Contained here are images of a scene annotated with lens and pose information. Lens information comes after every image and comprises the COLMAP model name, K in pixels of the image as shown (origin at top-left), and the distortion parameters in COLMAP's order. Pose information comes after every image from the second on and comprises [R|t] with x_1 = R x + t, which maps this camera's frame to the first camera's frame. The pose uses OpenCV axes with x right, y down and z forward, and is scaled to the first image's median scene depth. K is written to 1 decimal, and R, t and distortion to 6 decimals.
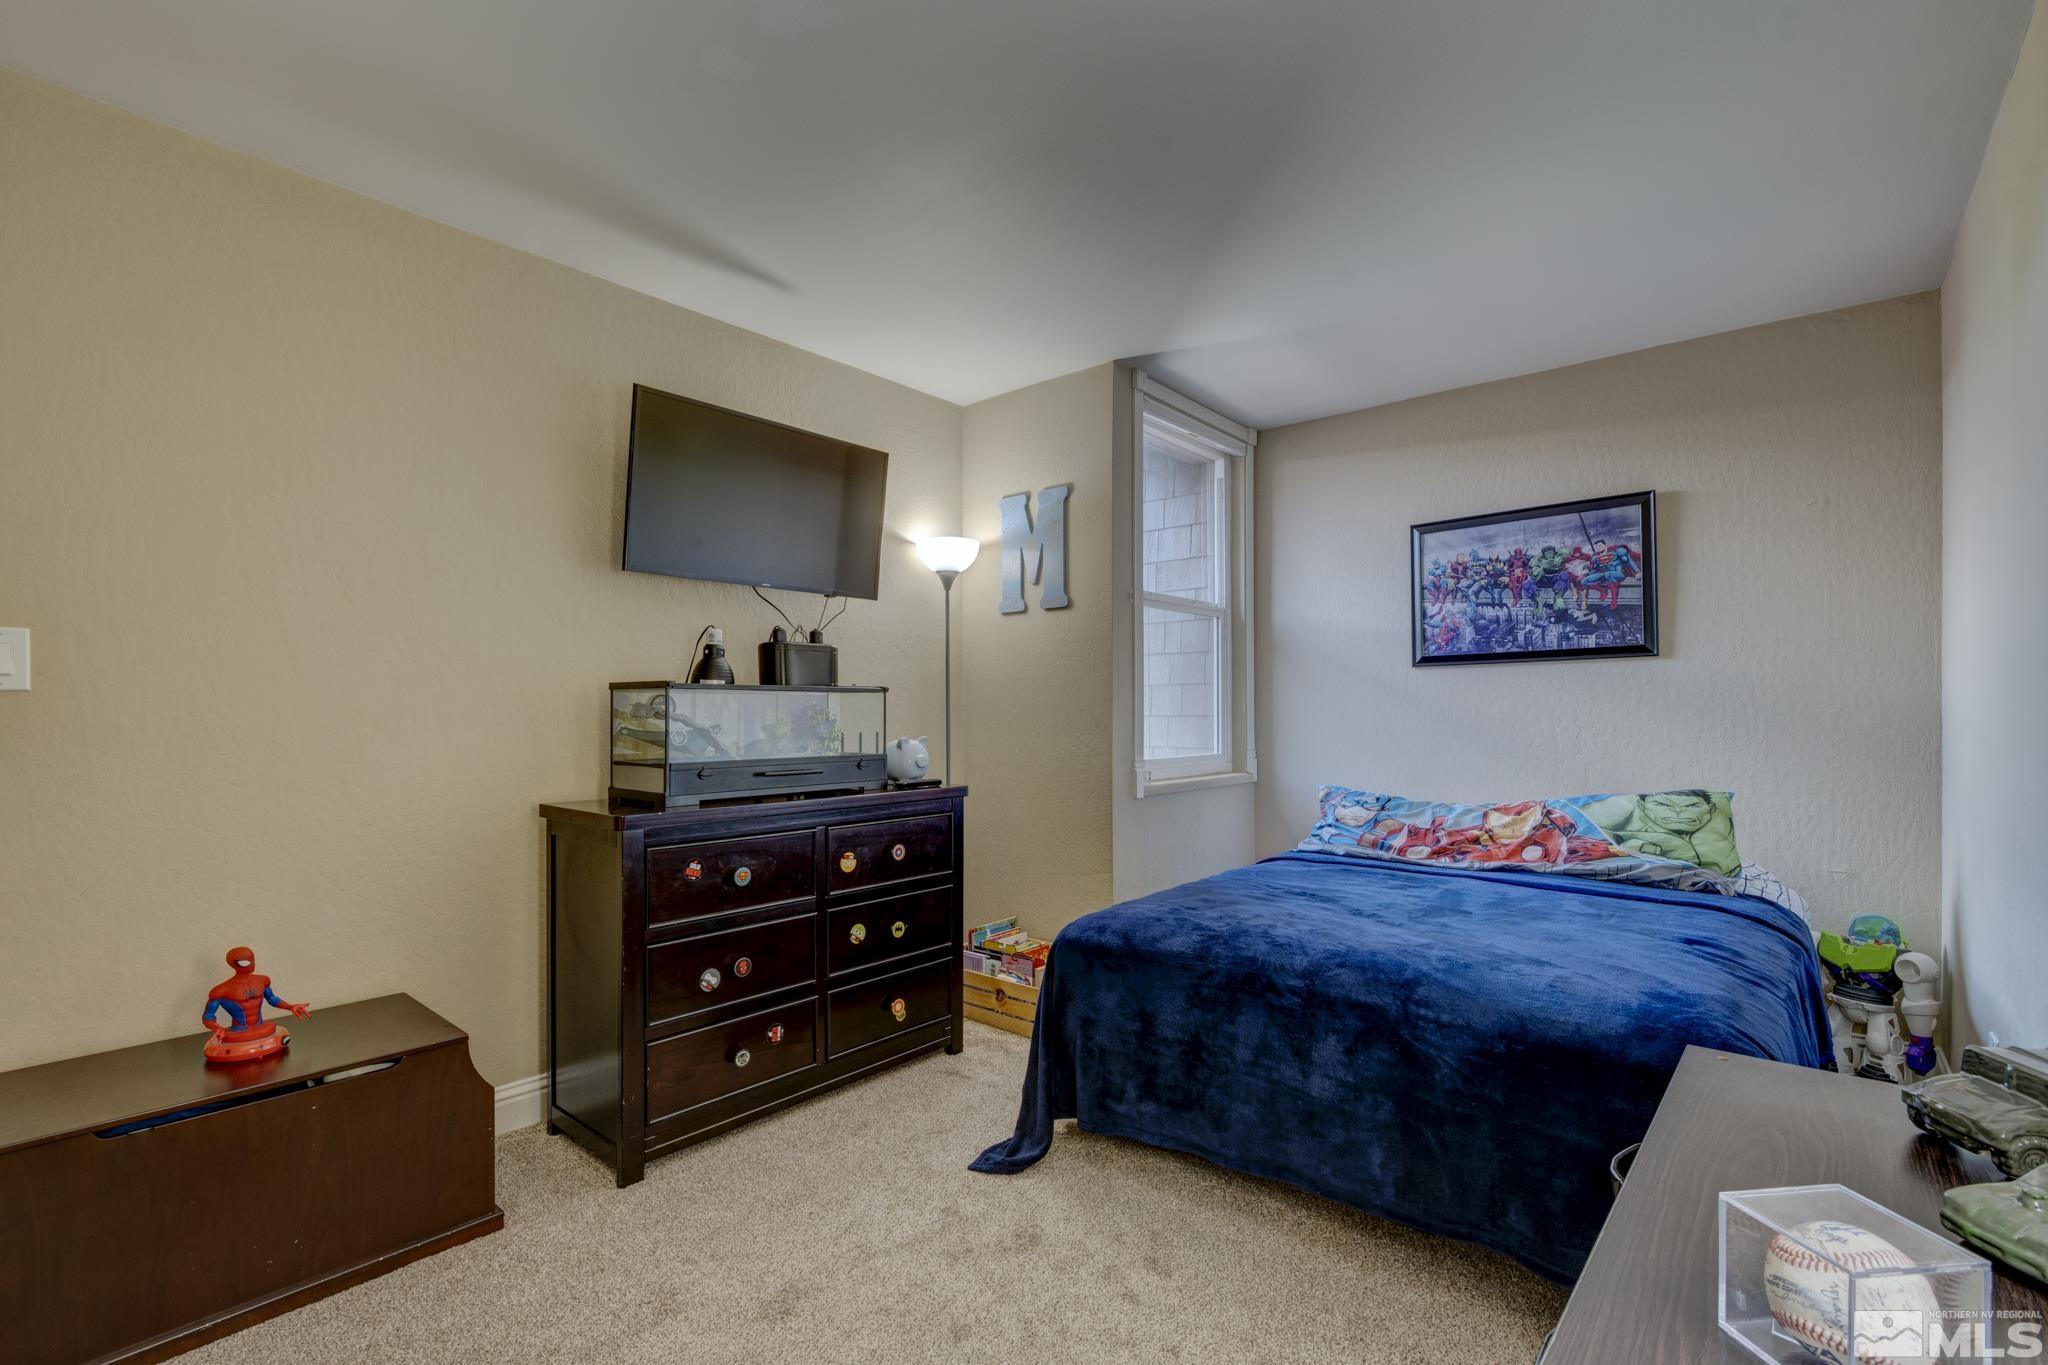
lens RADIAL K [[913.4, 0, 1009.9], [0, 913.4, 700.4], [0, 0, 1]] dist [-0.000221, -0.002732]
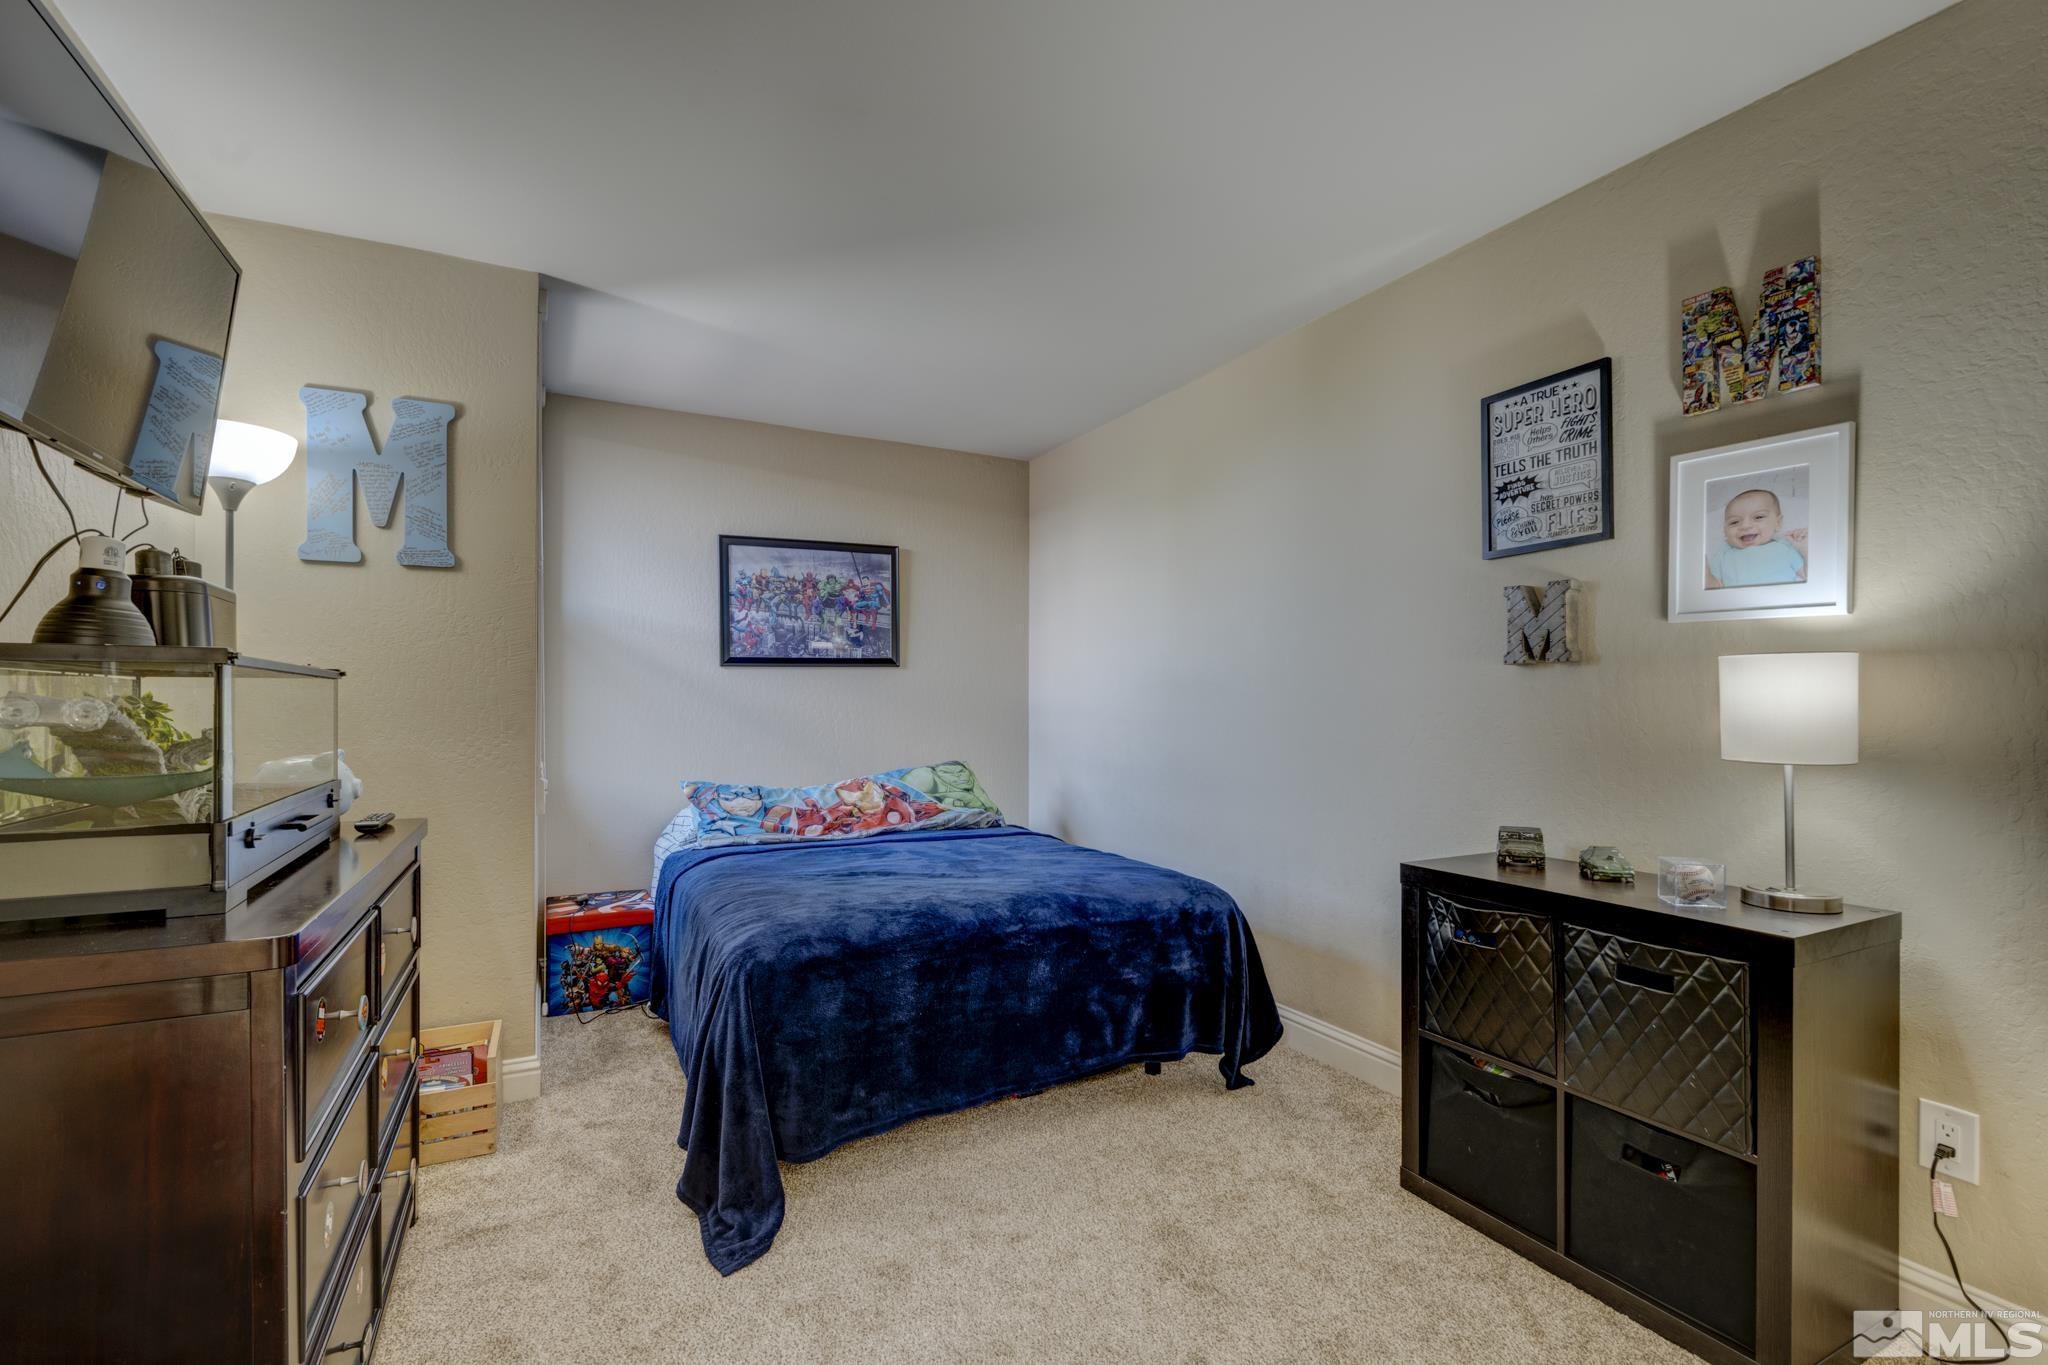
lens RADIAL K [[913.4, 0, 1015.2], [0, 913.4, 689.1], [0, 0, 1]] dist [-0.000221, -0.002732]
pose [[0.361049, 0.015983, 0.932410, -0.489066], [-0.009753, 0.999863, -0.013363, 0.001367], [-0.932496, -0.004269, 0.361155, 0.322667]]
